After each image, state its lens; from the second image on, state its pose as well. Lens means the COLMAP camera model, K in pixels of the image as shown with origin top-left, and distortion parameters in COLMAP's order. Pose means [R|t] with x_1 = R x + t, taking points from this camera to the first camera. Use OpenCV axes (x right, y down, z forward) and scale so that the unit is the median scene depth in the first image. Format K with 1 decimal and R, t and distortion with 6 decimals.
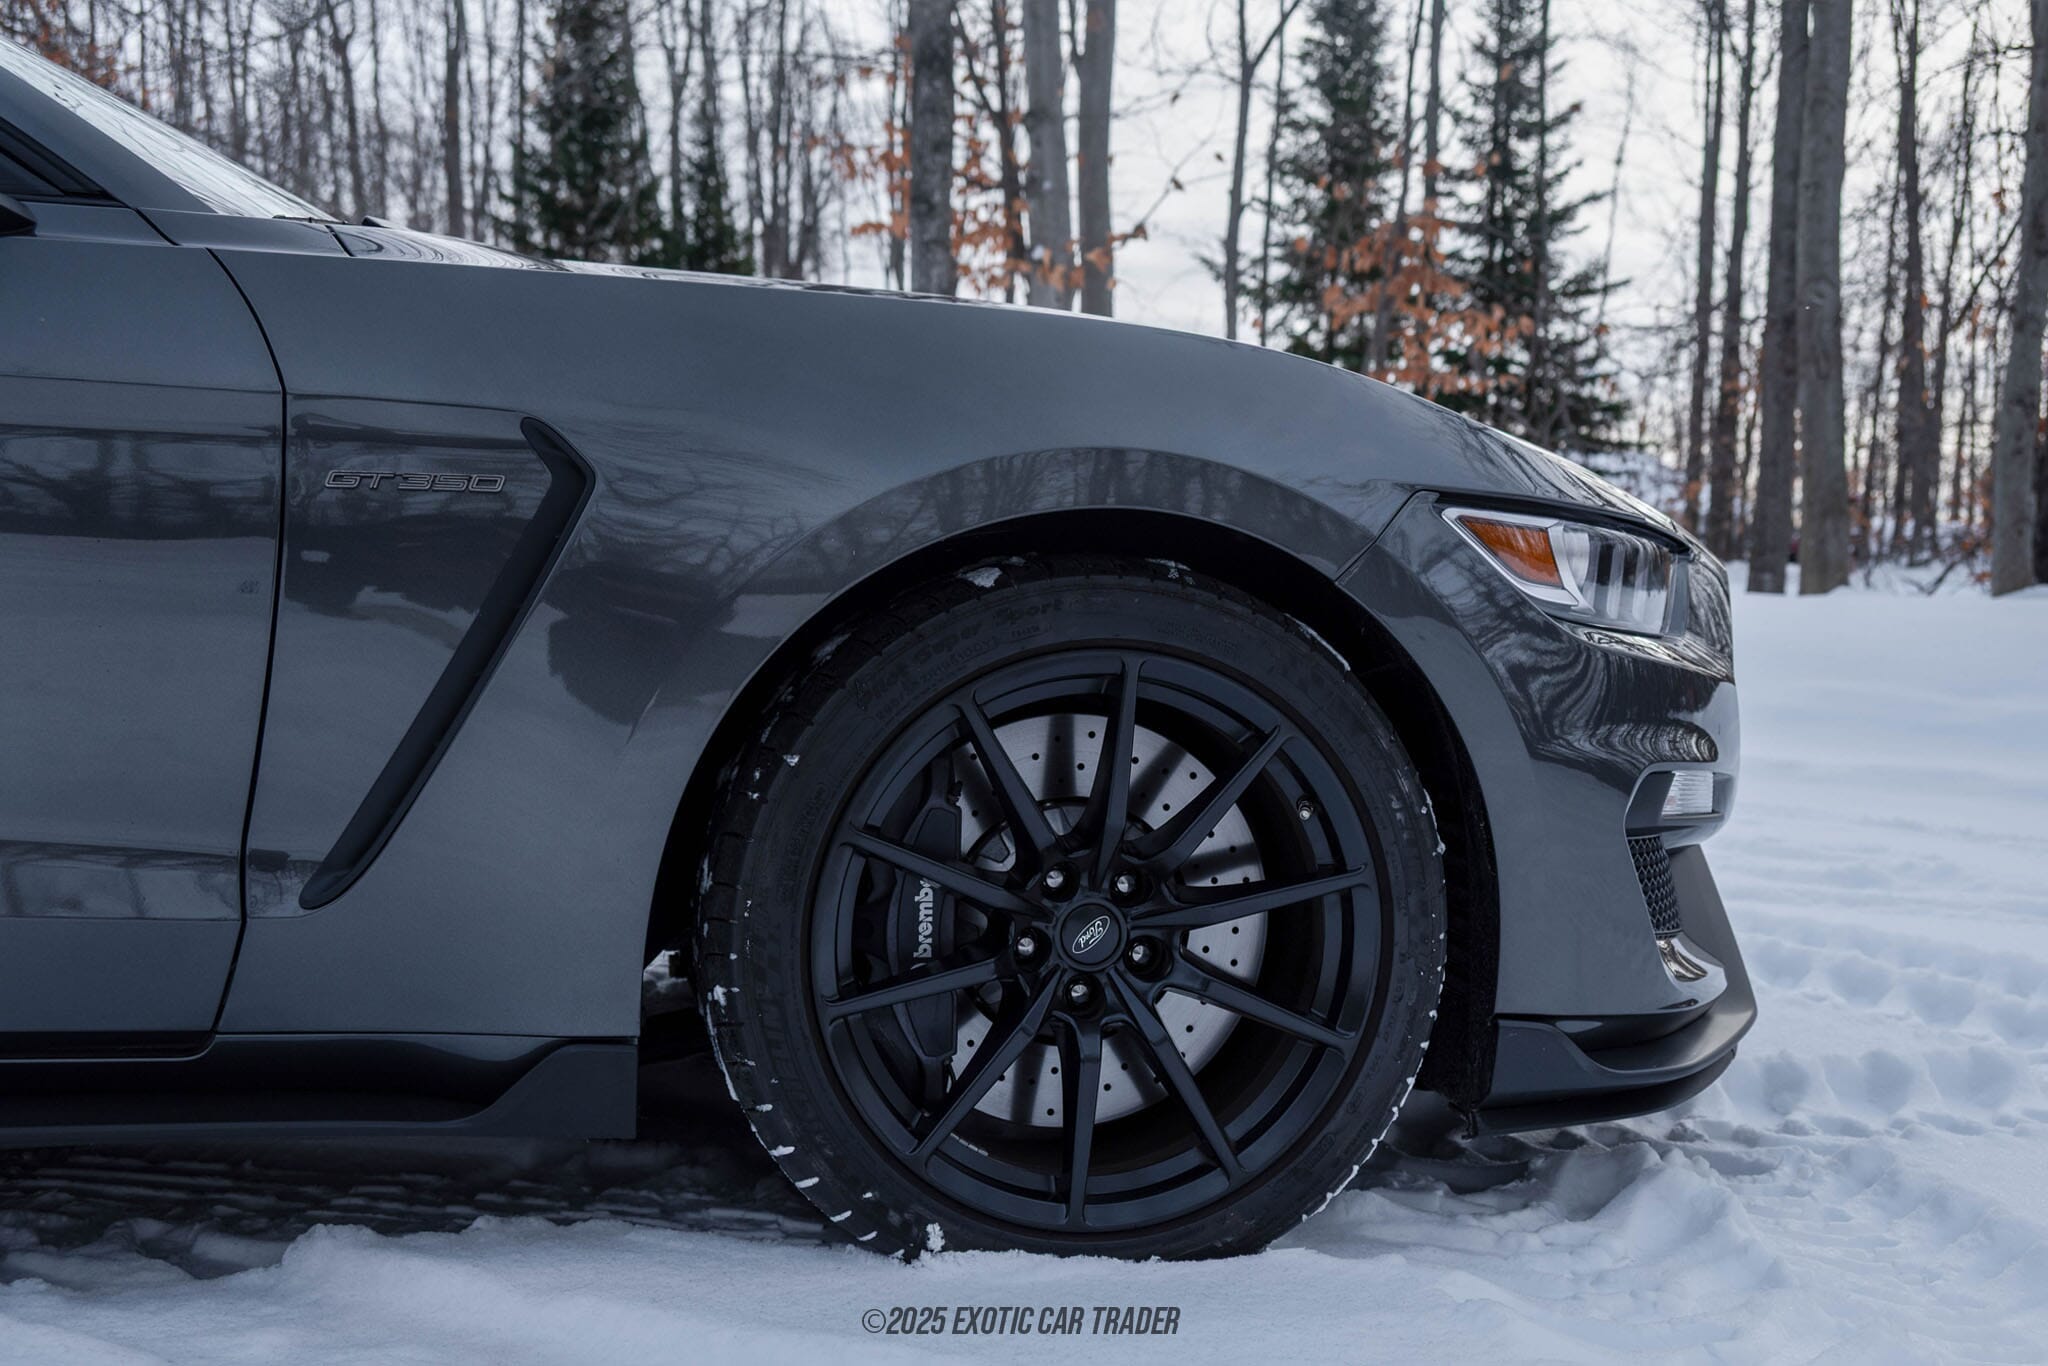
lens RADIAL K [[2466.7, 0, 1024.0], [0, 2466.7, 683.0], [0, 0, 1]] dist [0.006317, 0.010085]
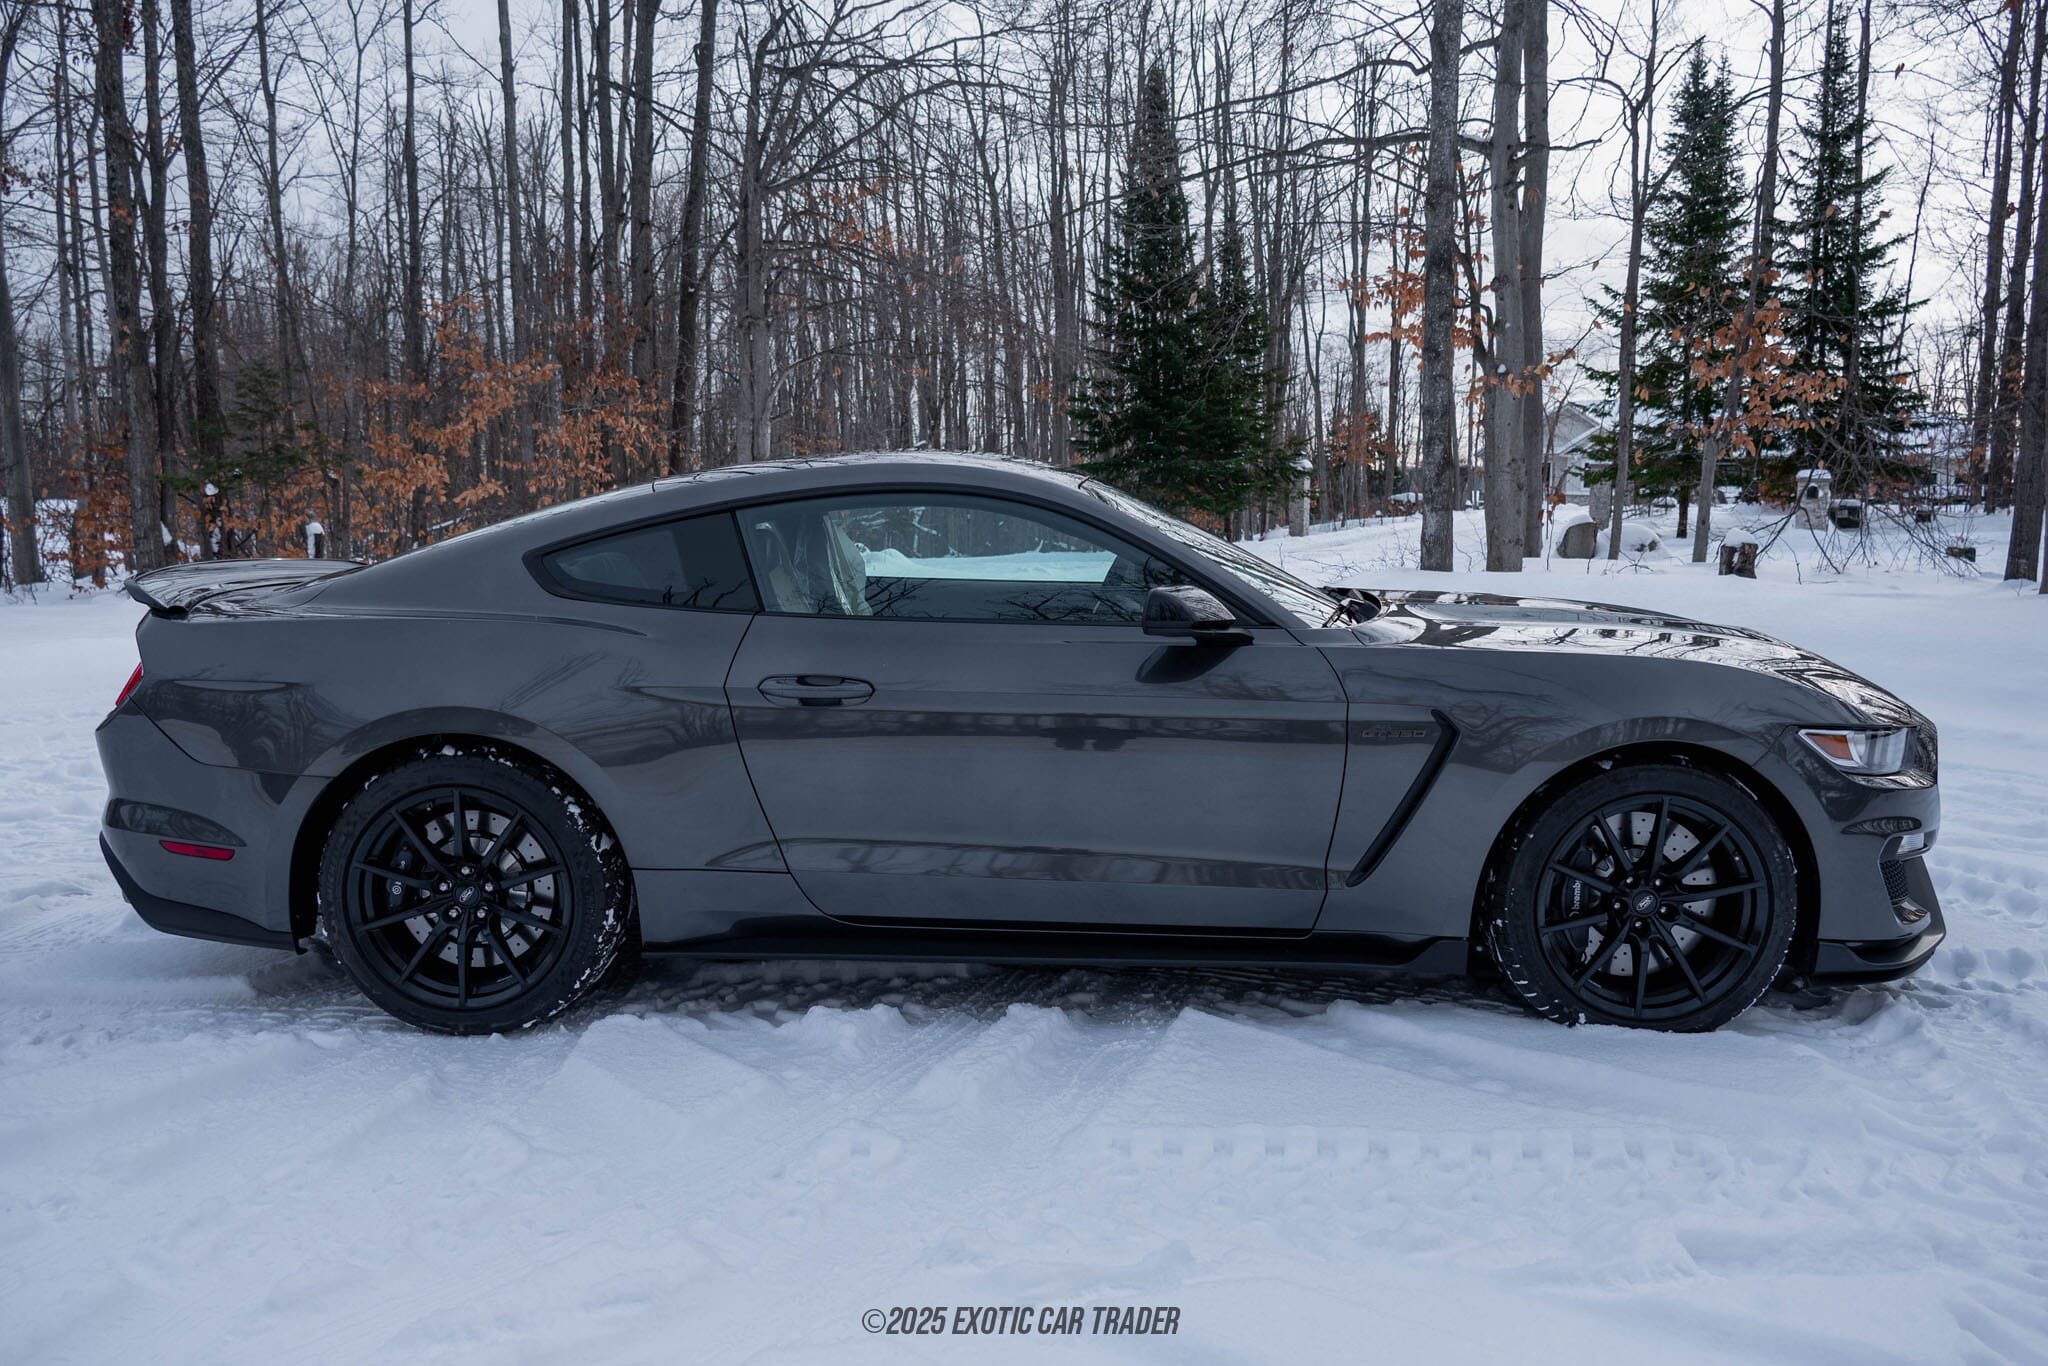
lens RADIAL K [[1674.4, 0, 1024.0], [0, 1674.4, 683.0], [0, 0, 1]] dist [-0.009016, 0.008379]
pose [[0.968637, 0.011399, -0.248217, -0.160094], [0.000257, 0.998901, 0.046878, -0.195558], [0.248479, -0.045471, 0.967569, -0.773421]]
